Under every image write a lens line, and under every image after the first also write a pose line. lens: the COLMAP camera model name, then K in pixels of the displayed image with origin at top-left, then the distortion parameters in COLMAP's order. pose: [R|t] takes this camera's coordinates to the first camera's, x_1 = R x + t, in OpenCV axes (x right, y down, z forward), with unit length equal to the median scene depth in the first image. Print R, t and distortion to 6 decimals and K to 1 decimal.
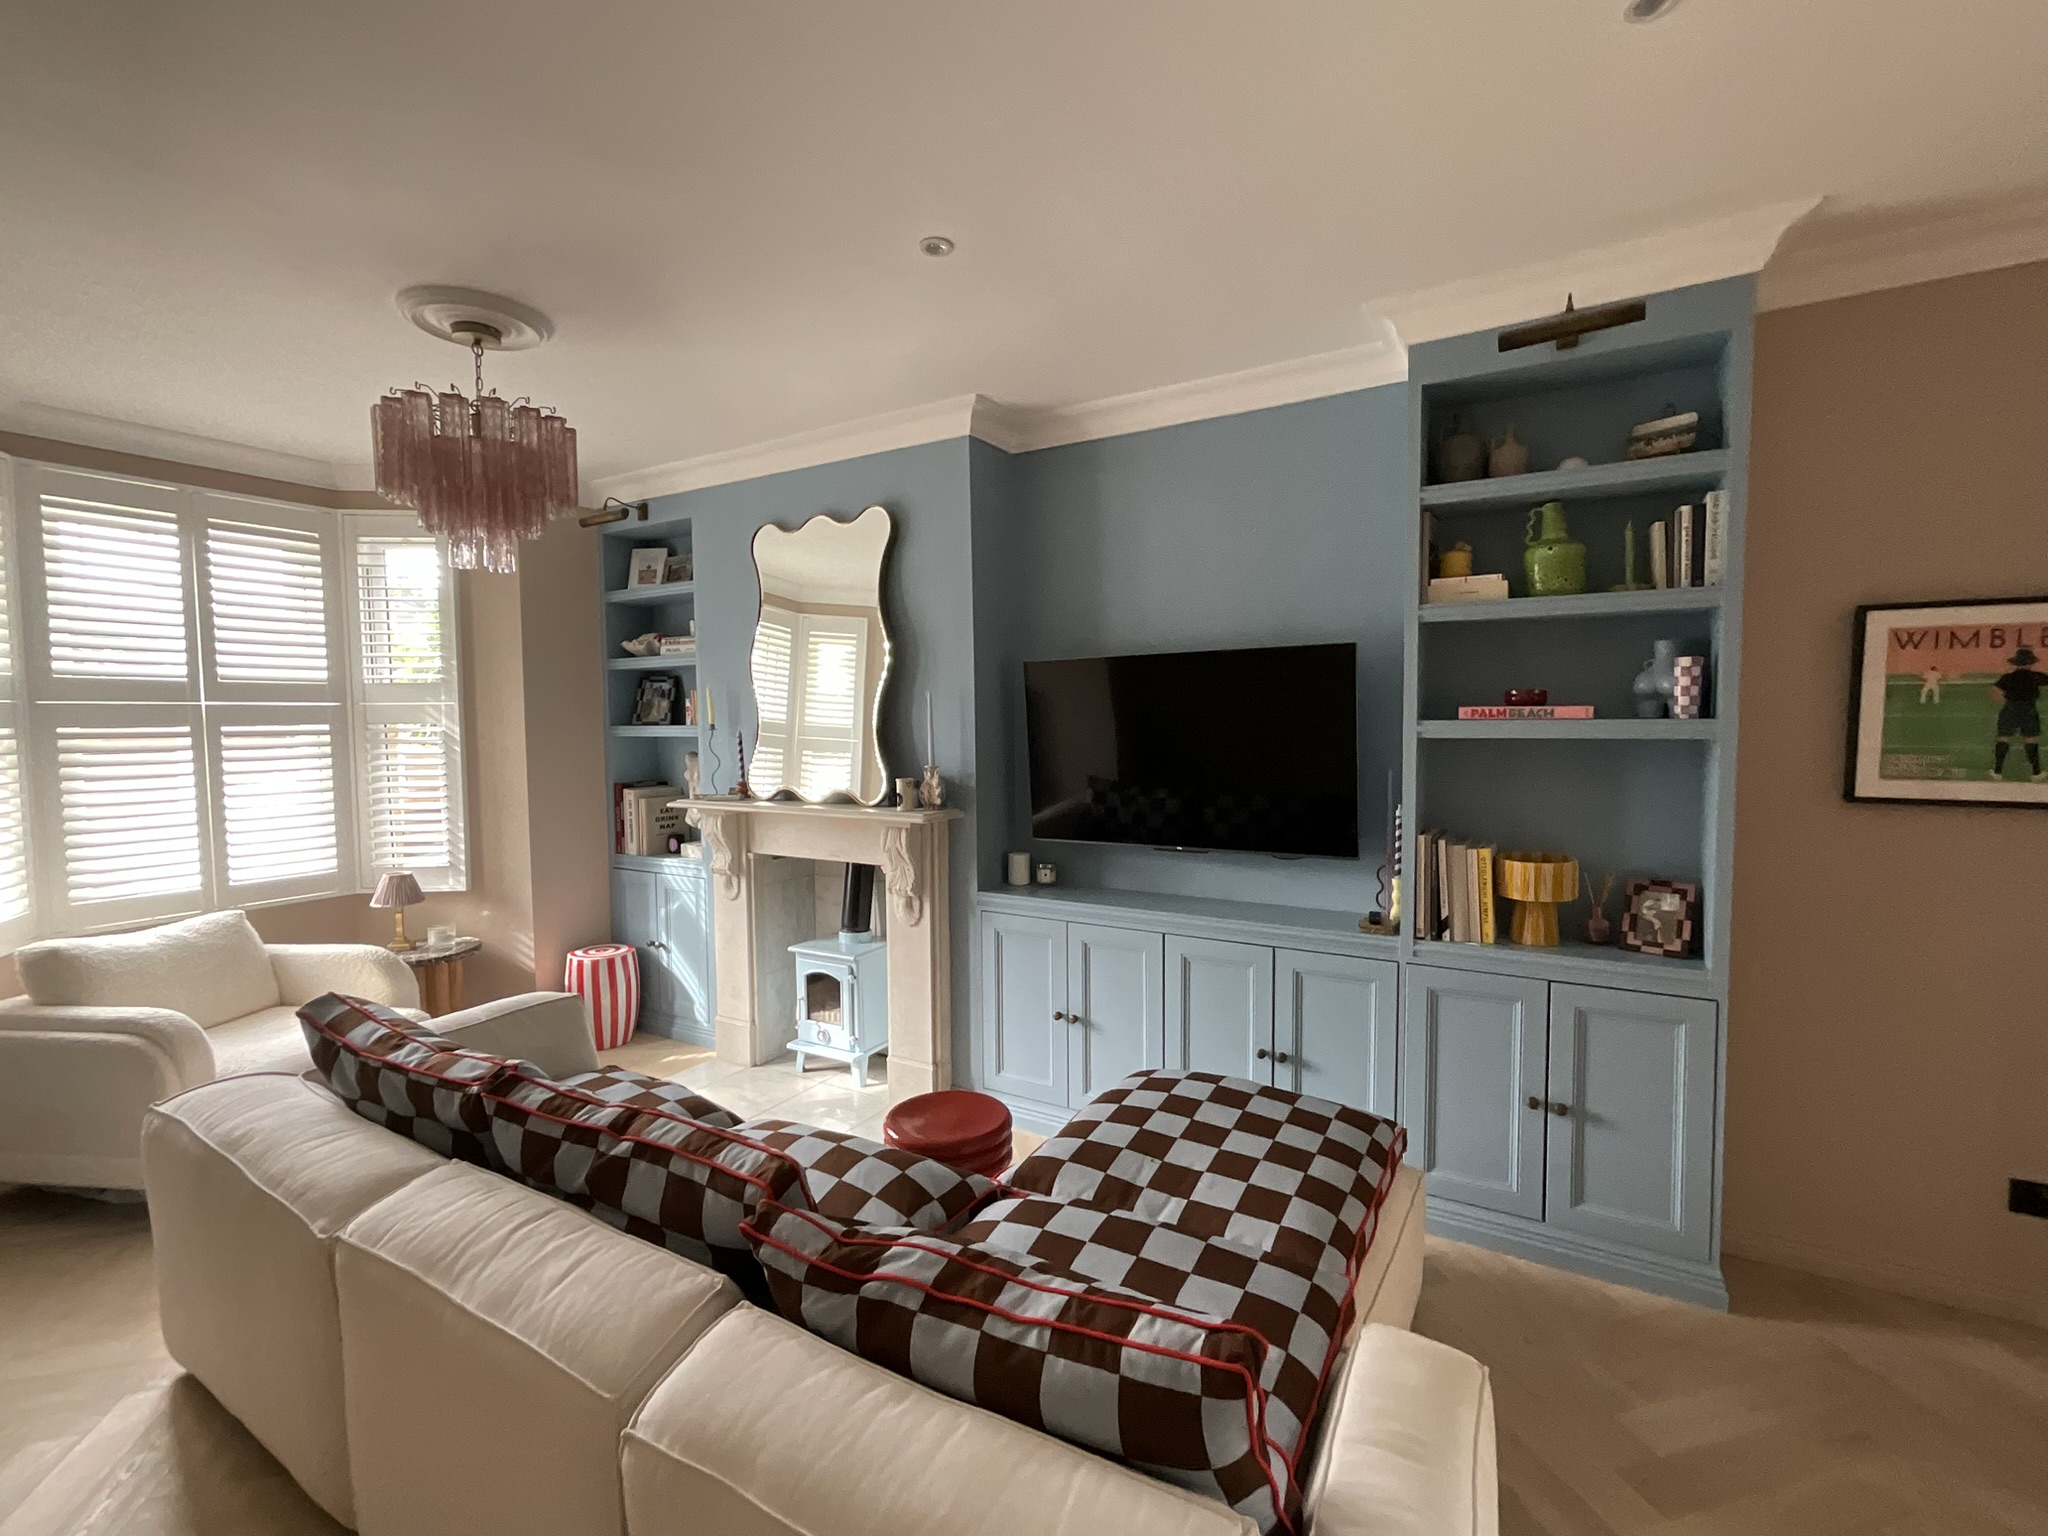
lens RADIAL K [[914.7, 0, 1024.0], [0, 914.7, 768.0], [0, 0, 1]] dist [0.001190, 0.000027]
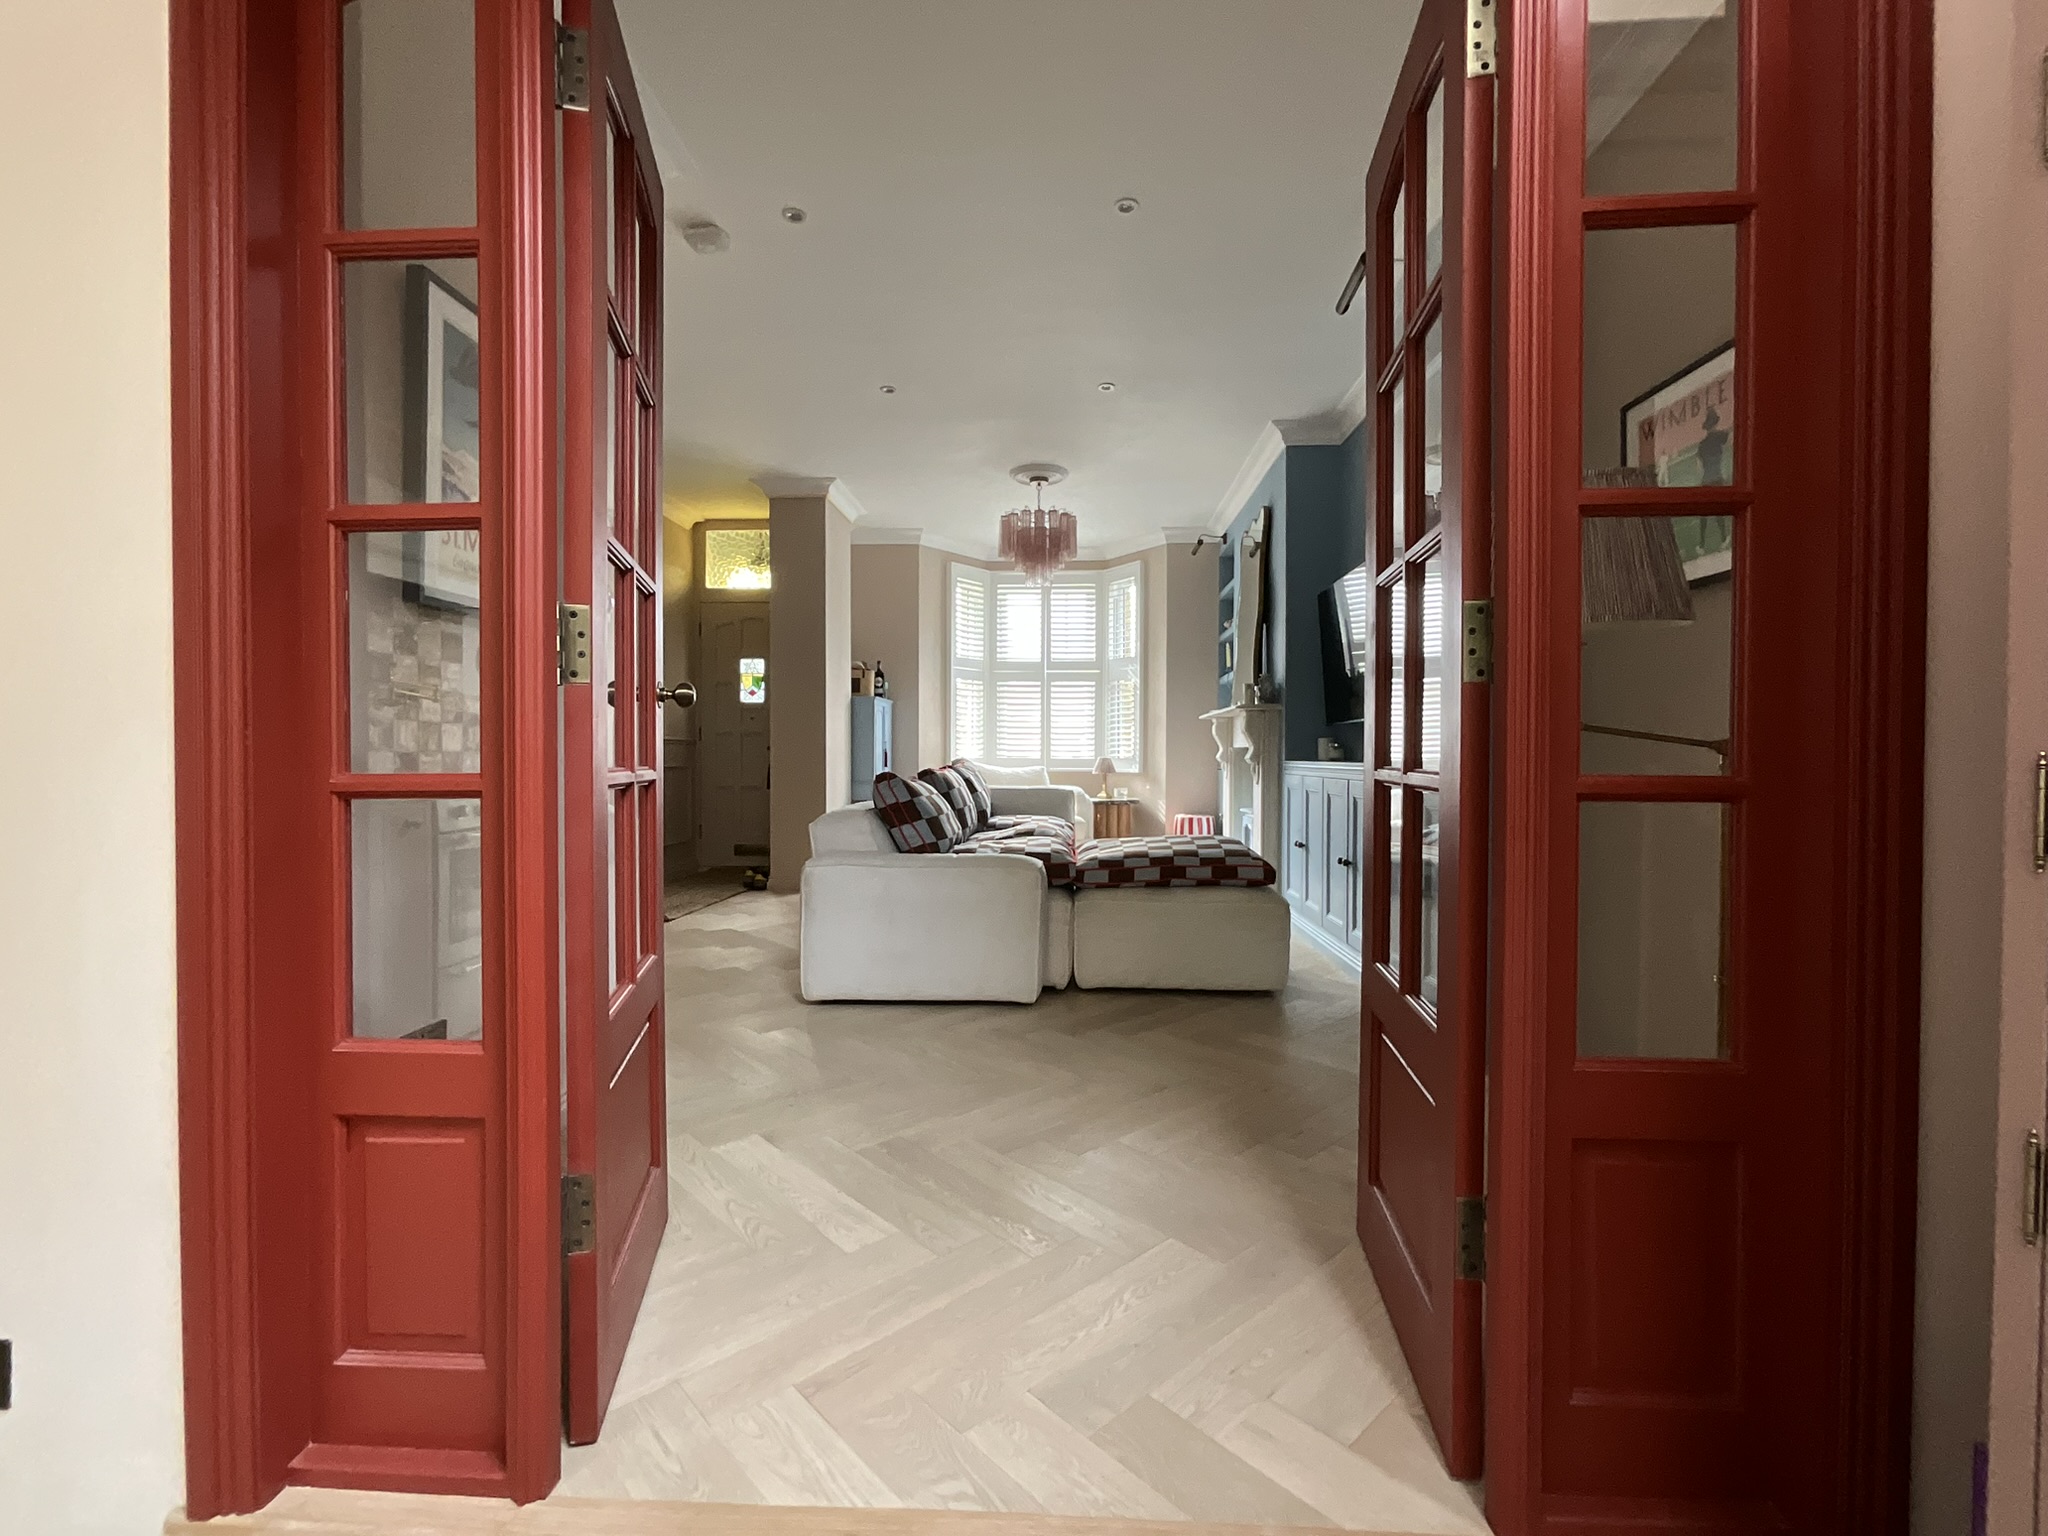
lens RADIAL K [[914.7, 0, 1024.0], [0, 914.7, 768.0], [0, 0, 1]] dist [0.001190, 0.000027]
pose [[0.462332, 0.024740, -0.886362, 1.381612], [-0.072119, 0.997348, -0.009780, 0.253063], [0.883769, 0.068445, 0.462890, -0.023989]]
